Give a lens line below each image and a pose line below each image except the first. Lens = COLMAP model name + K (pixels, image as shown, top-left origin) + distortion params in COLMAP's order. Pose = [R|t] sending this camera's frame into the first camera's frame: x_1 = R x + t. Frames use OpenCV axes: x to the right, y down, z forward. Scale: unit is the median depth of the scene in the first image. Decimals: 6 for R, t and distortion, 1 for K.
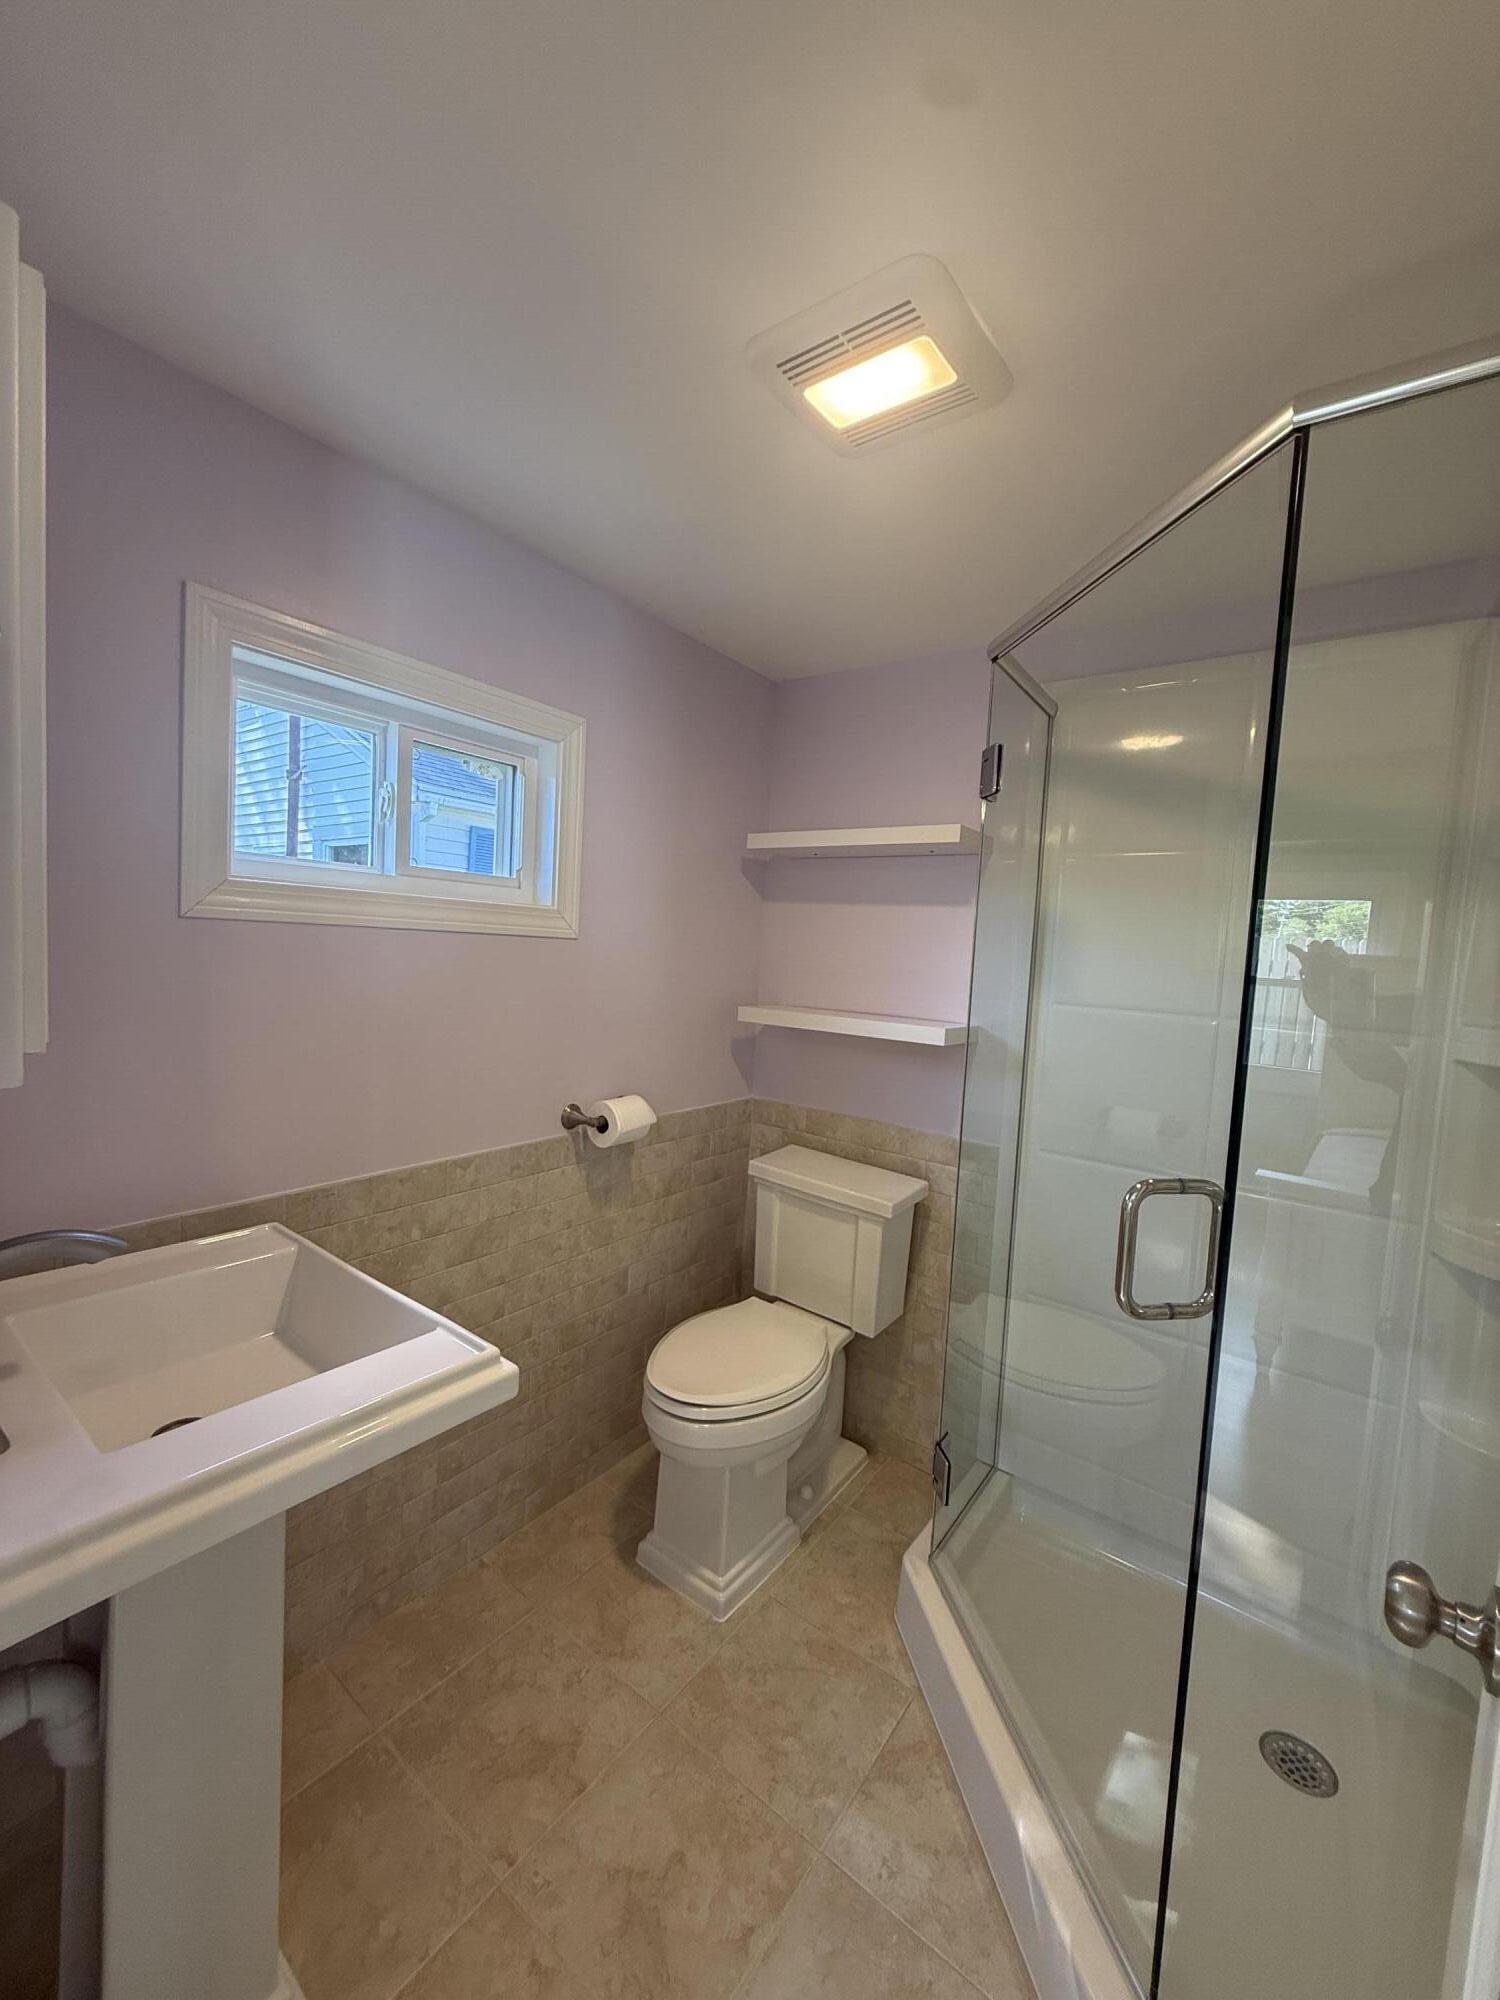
lens RADIAL K [[795.7, 0, 751.1], [0, 795.7, 995.1], [0, 0, 1]] dist [0.000096, 0.000820]
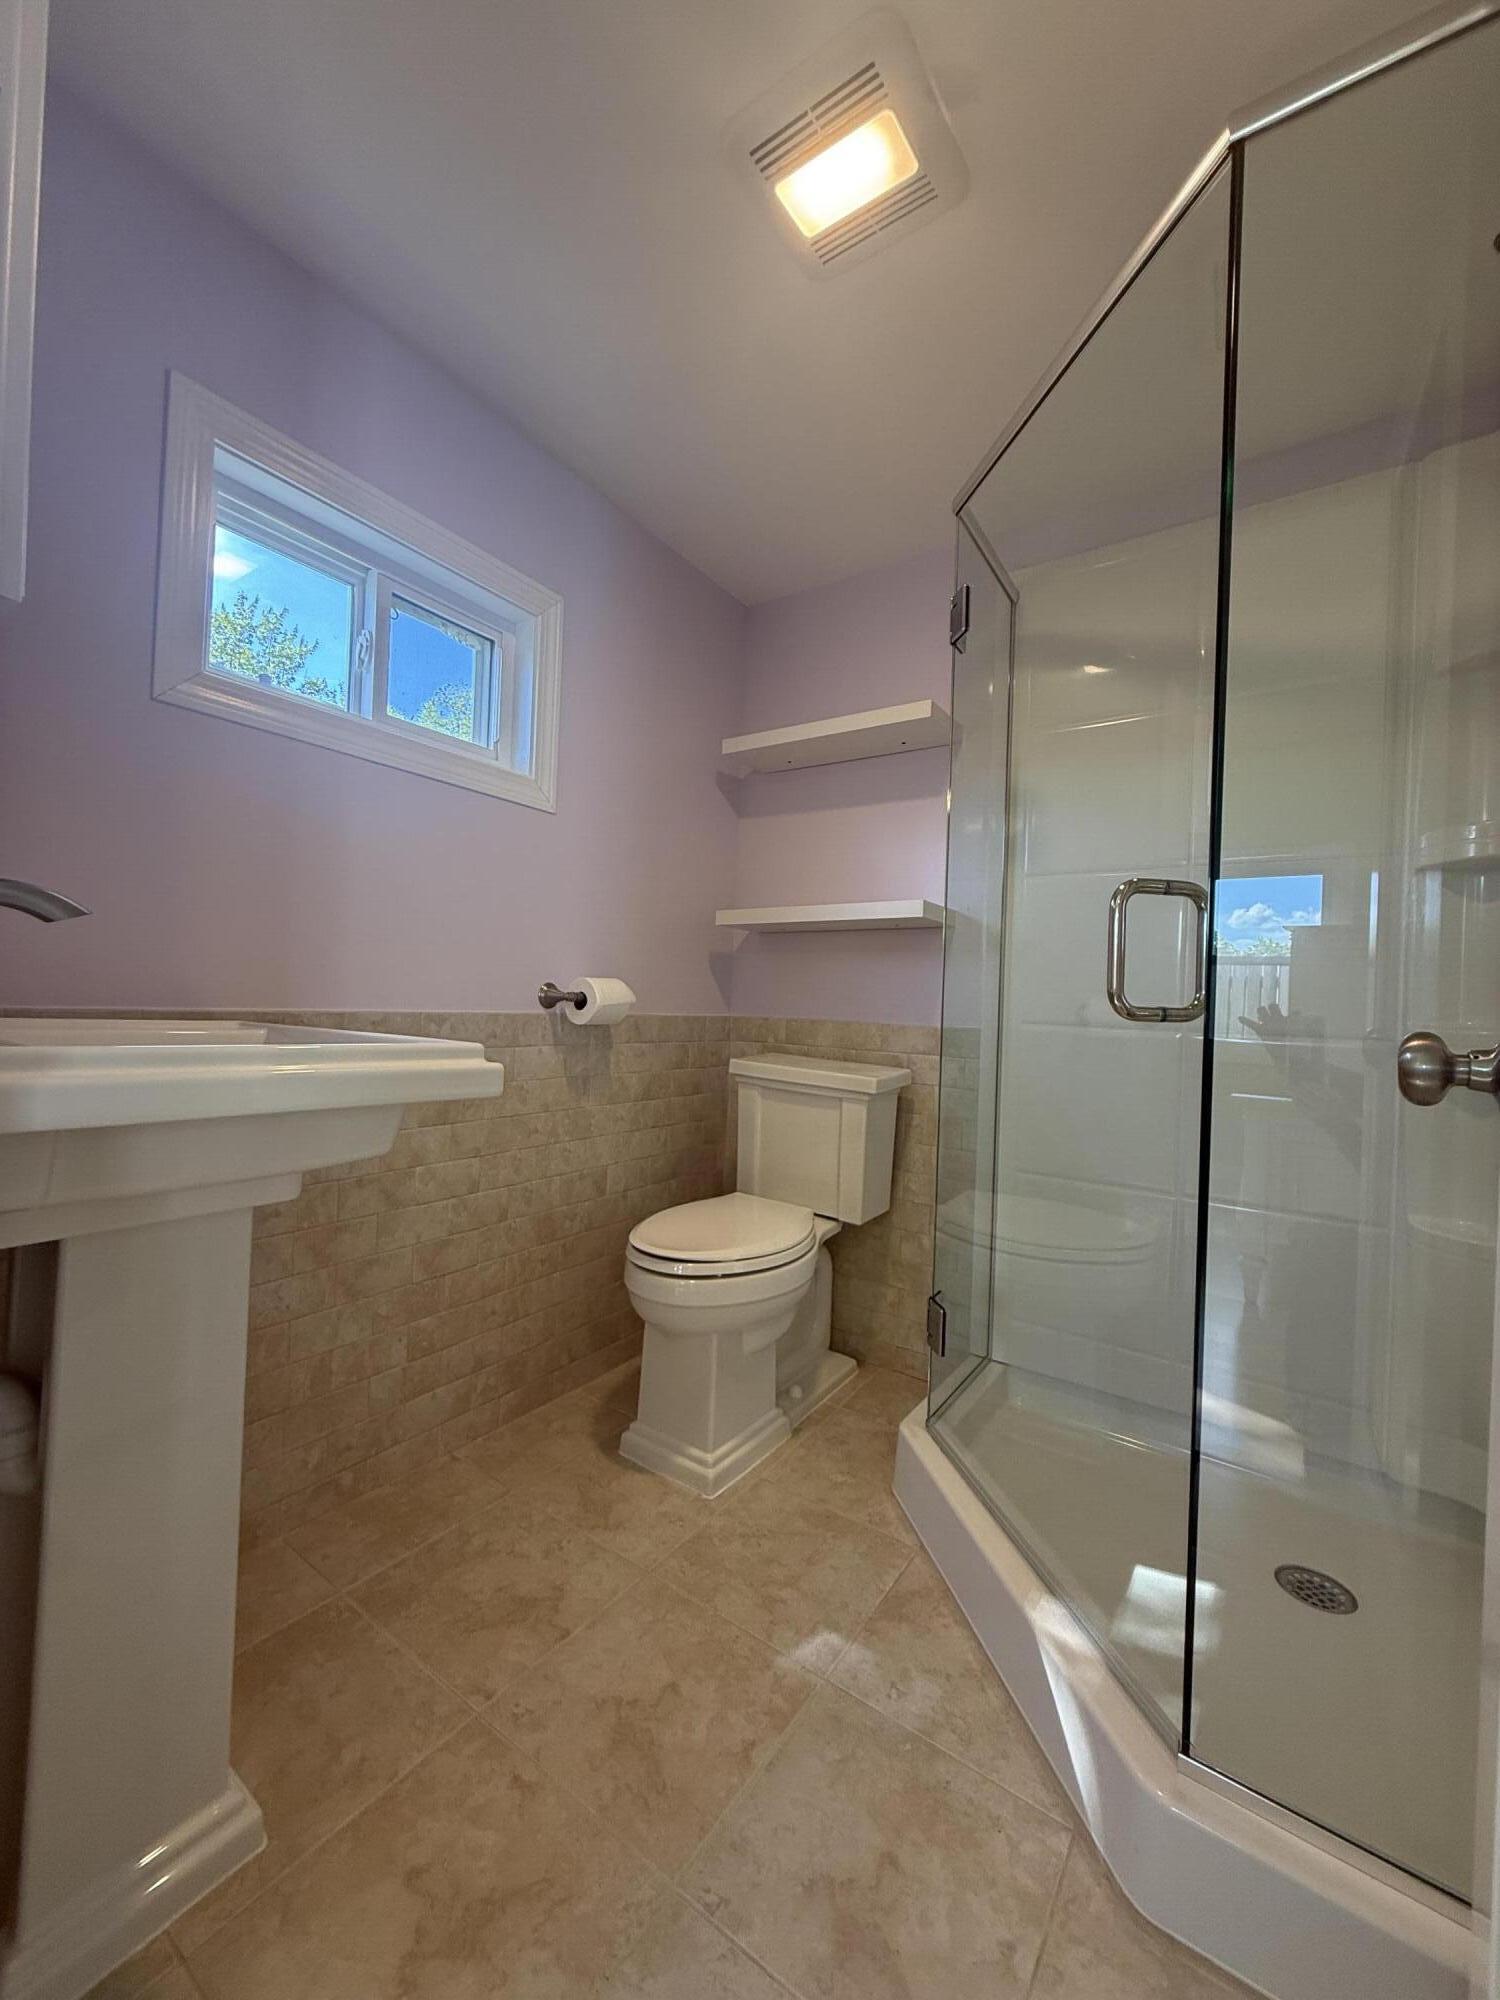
lens RADIAL K [[795.7, 0, 751.2], [0, 795.7, 996.0], [0, 0, 1]] dist [0.000096, 0.000820]
pose [[0.999141, -0.016509, 0.038018, -0.016509], [0.019193, 0.997267, -0.071351, 0.273120], [-0.036736, 0.072020, 0.996726, 0.014205]]
